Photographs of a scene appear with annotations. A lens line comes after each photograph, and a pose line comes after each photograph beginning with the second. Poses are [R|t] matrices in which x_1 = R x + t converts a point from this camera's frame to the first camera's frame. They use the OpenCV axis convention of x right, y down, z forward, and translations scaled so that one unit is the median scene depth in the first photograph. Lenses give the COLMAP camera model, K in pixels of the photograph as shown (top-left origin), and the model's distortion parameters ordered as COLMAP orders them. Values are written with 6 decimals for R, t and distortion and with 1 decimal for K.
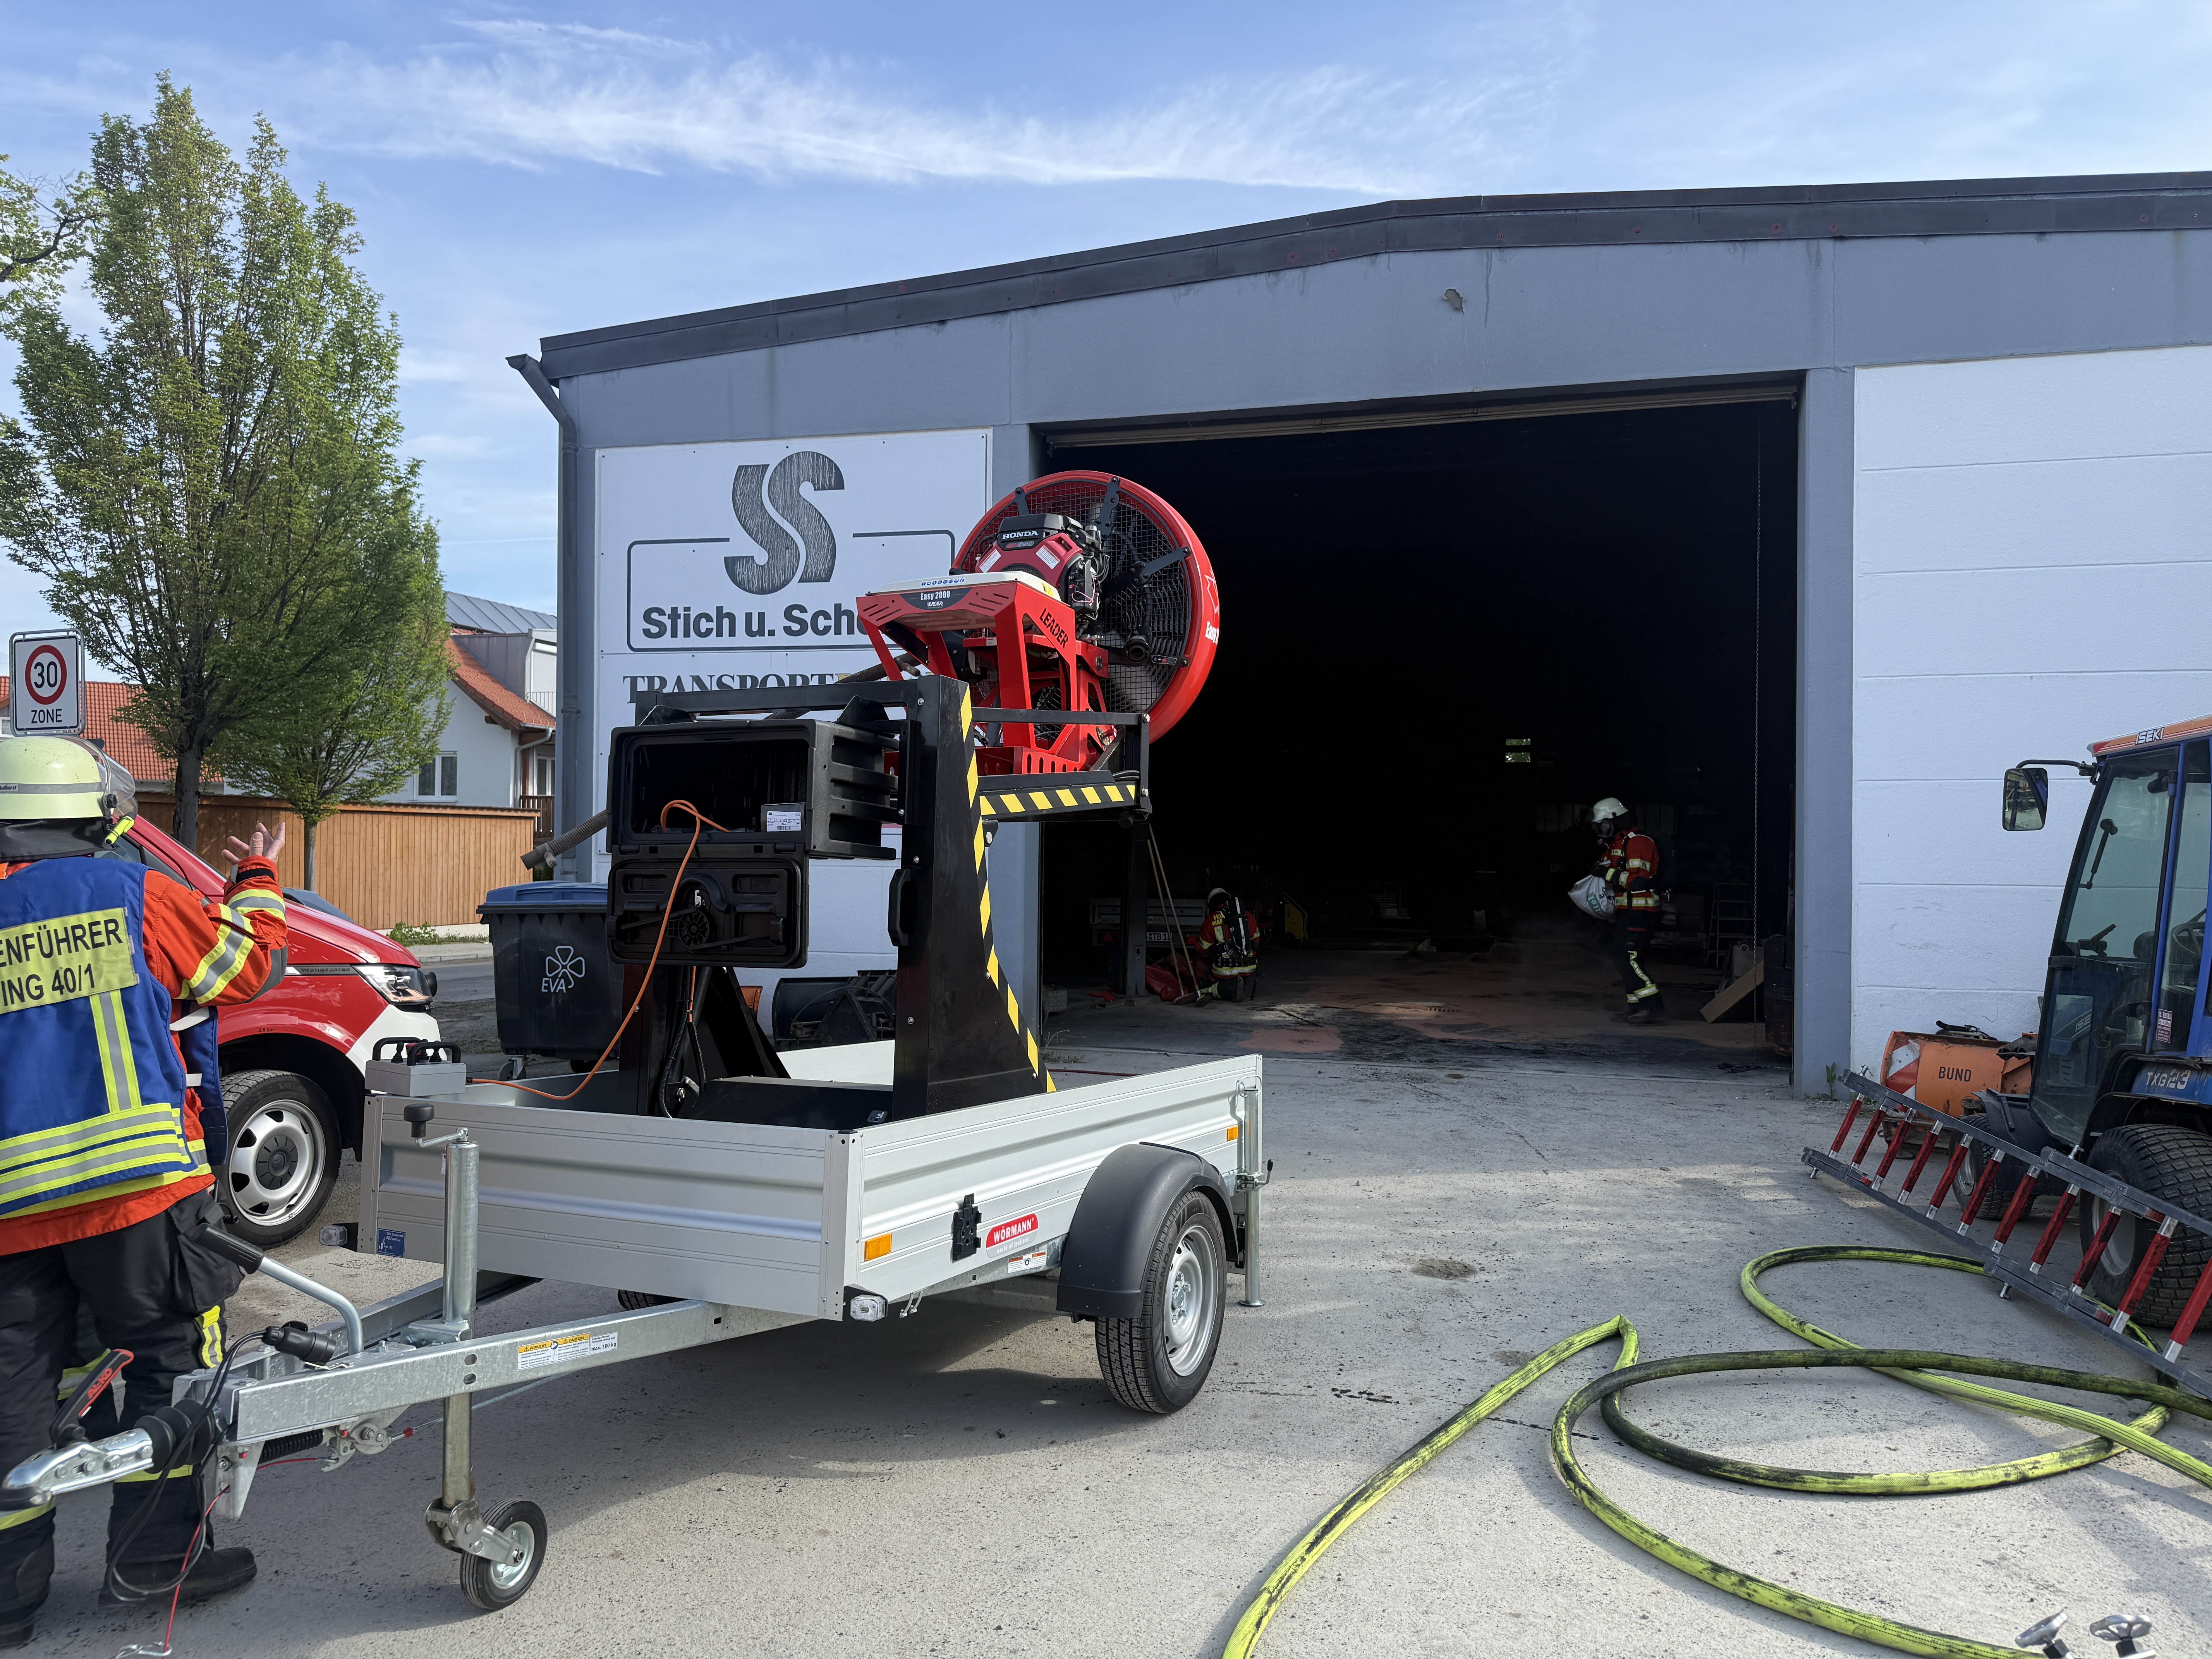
lens RADIAL K [[1505.4, 0, 1106.0], [0, 1505.4, 829.5], [0, 0, 1]] dist [0.002250, -0.028964]
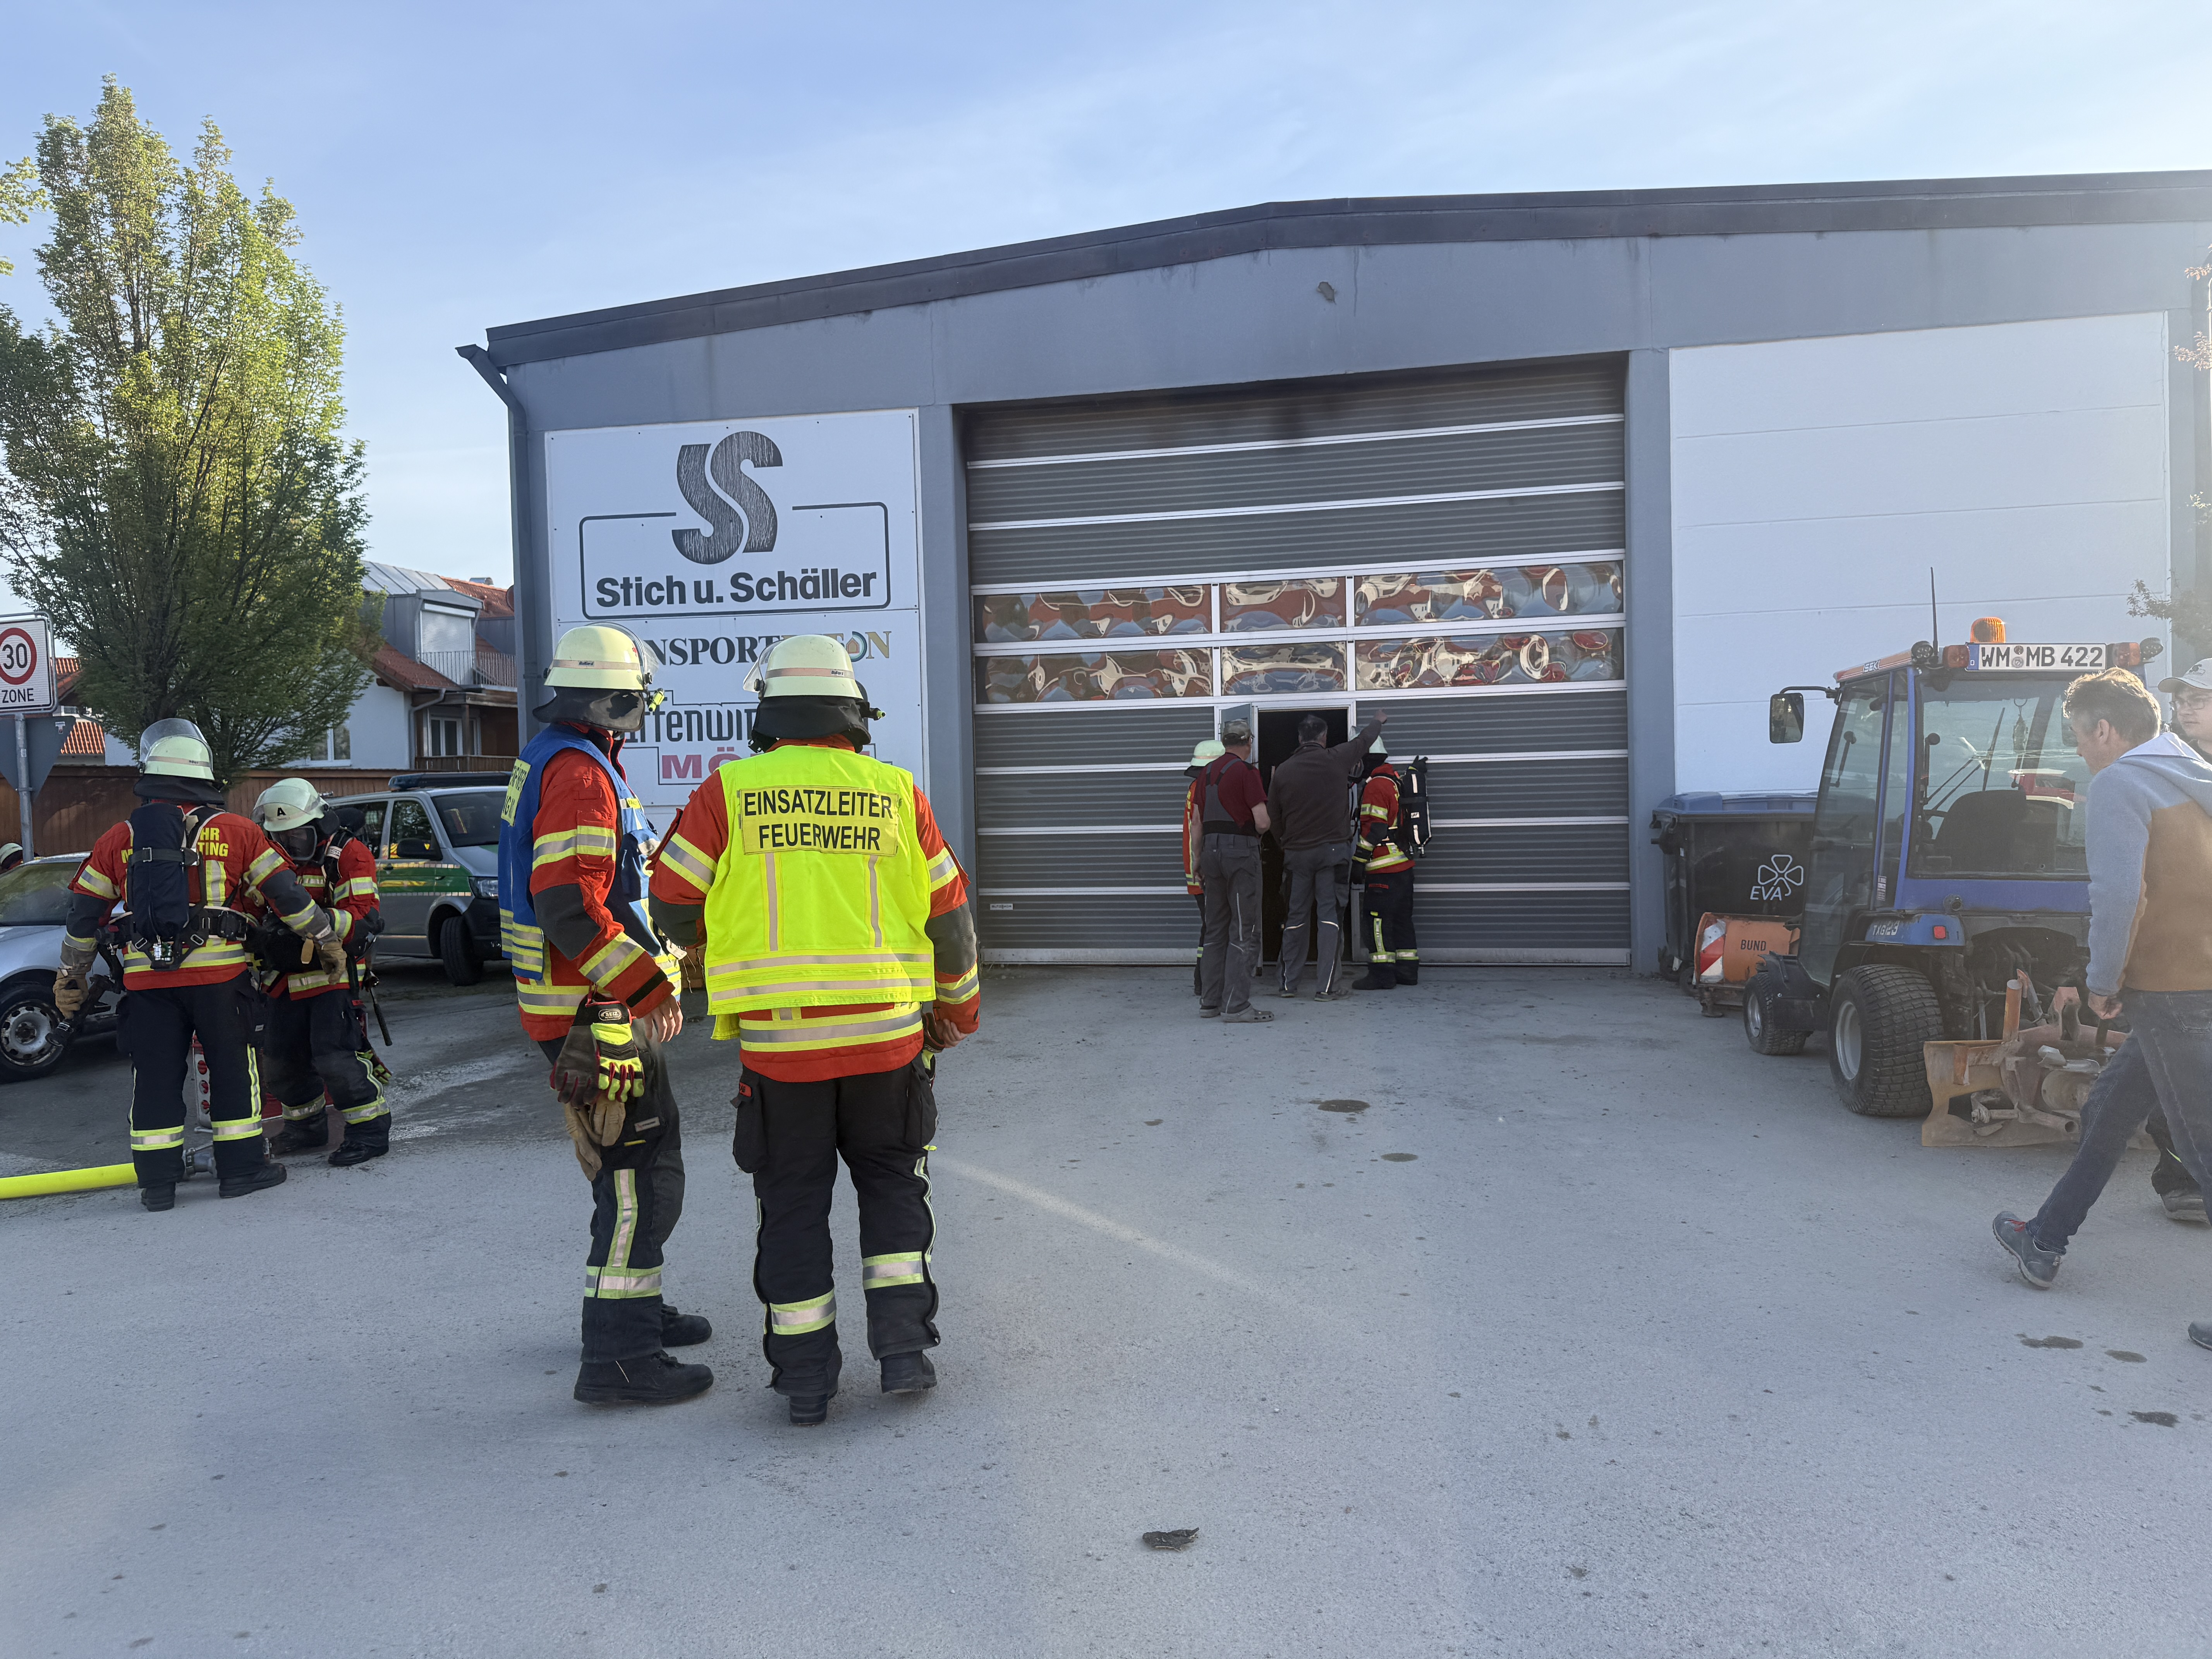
lens RADIAL K [[1567.0, 0, 1106.0], [0, 1567.0, 829.5], [0, 0, 1]] dist [-0.007121, 0.000501]
pose [[0.996032, -0.037440, 0.080735, -0.040895], [0.034383, 0.998650, 0.038938, 0.001577], [-0.082084, -0.036008, 0.995975, -0.160480]]
